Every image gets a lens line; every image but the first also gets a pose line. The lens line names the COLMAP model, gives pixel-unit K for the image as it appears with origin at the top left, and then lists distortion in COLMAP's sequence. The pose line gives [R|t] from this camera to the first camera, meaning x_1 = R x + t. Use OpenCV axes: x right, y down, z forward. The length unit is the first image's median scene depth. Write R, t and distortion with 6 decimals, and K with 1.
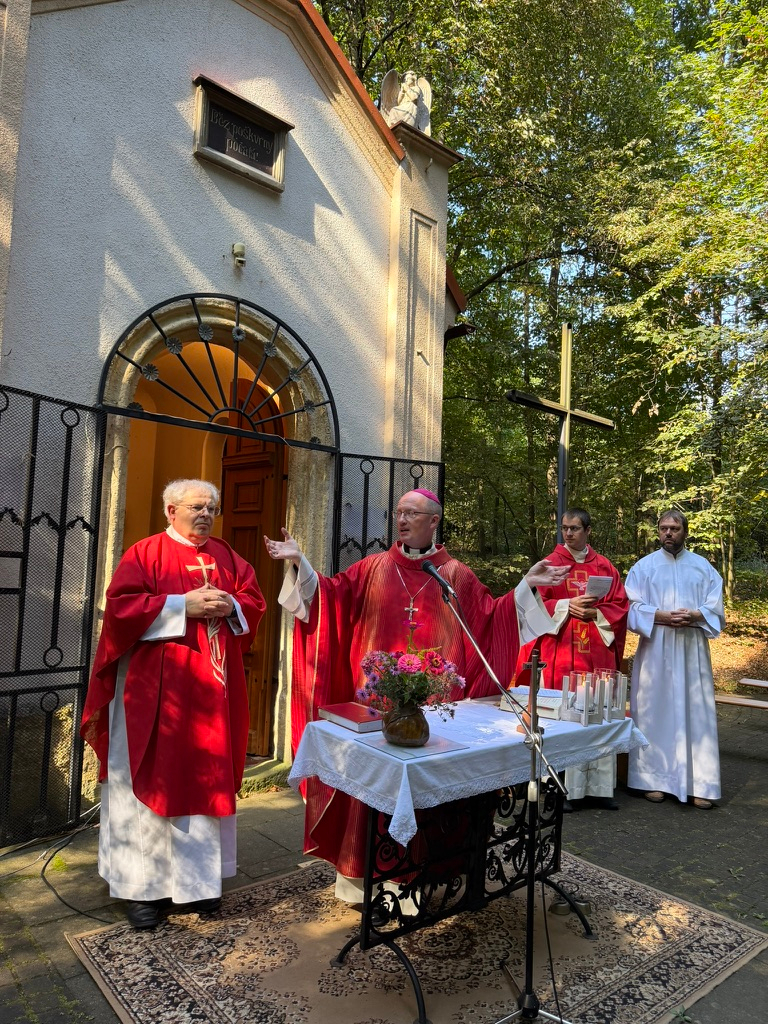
lens RADIAL K [[742.8, 0, 390.1], [0, 742.8, 507.3], [0, 0, 1]] dist [0.010804, -0.022889]
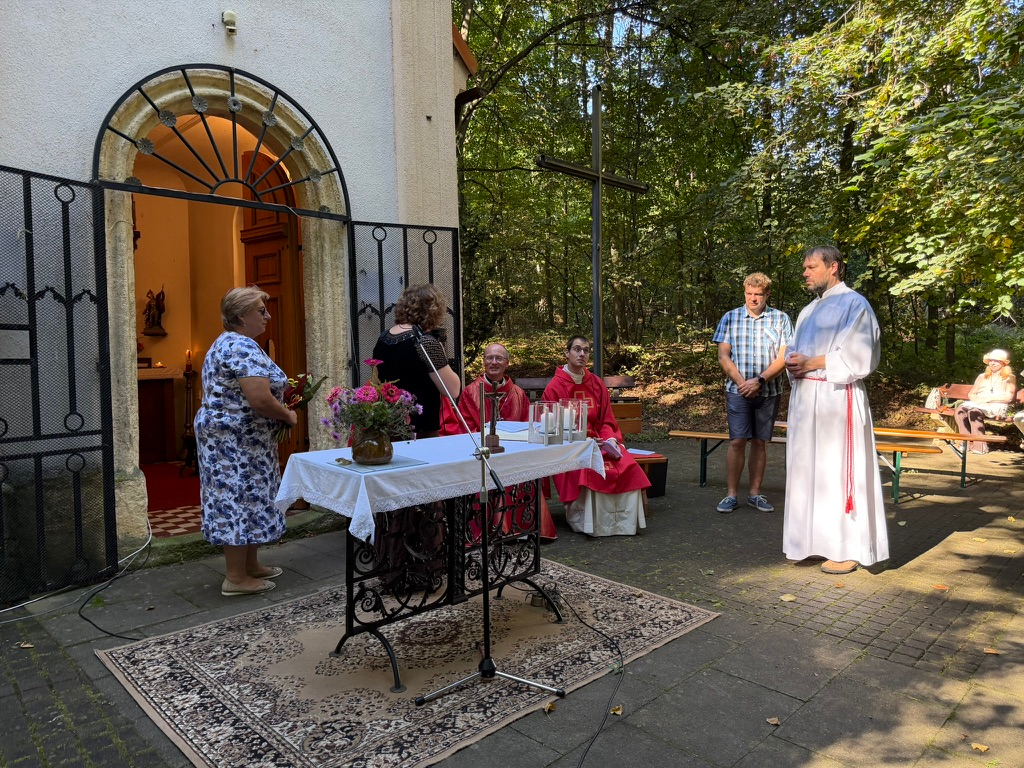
lens RADIAL K [[742.8, 0, 513.4], [0, 742.8, 380.3], [0, 0, 1]] dist [0.010804, -0.022889]
pose [[0.997069, -0.056459, 0.051629, 0.127962], [0.049616, 0.990867, 0.125382, 0.039223], [-0.058236, -0.122453, 0.990764, -0.092646]]
